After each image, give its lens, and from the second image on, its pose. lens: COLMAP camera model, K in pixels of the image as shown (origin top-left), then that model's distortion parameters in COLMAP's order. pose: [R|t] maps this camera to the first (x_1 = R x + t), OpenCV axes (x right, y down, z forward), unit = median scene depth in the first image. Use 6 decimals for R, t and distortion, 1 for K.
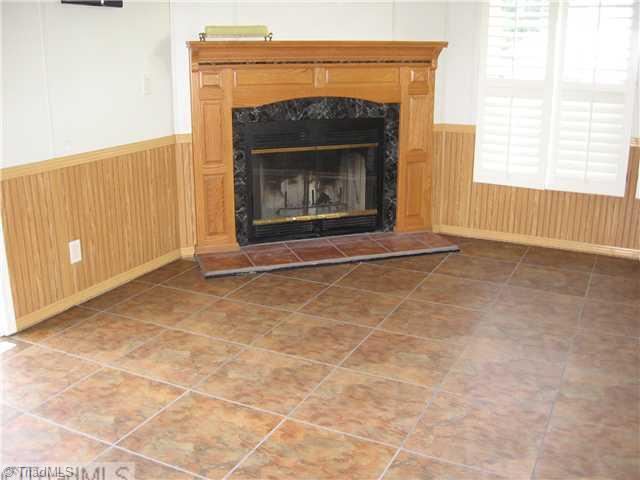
lens RADIAL K [[670.1, 0, 320.0], [0, 670.1, 240.0], [0, 0, 1]] dist [-0.121262, 0.017116]
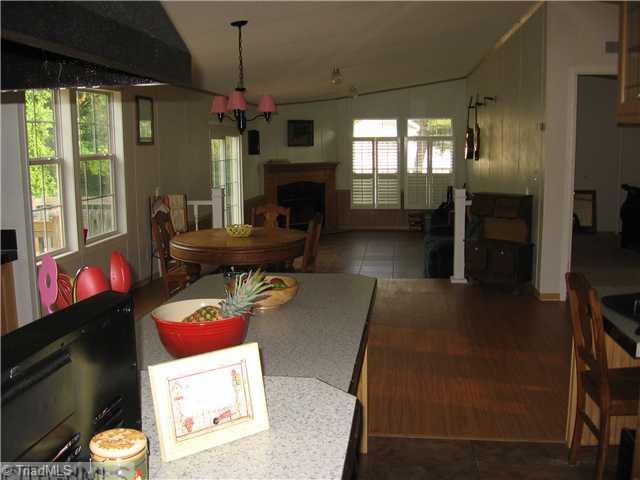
lens RADIAL K [[670.1, 0, 320.0], [0, 670.1, 240.0], [0, 0, 1]] dist [-0.121262, 0.017116]
pose [[0.965710, -0.050581, 0.254649, -0.716545], [0.087021, 0.987162, -0.133933, 0.469879], [-0.244605, 0.151500, 0.957714, -1.918653]]
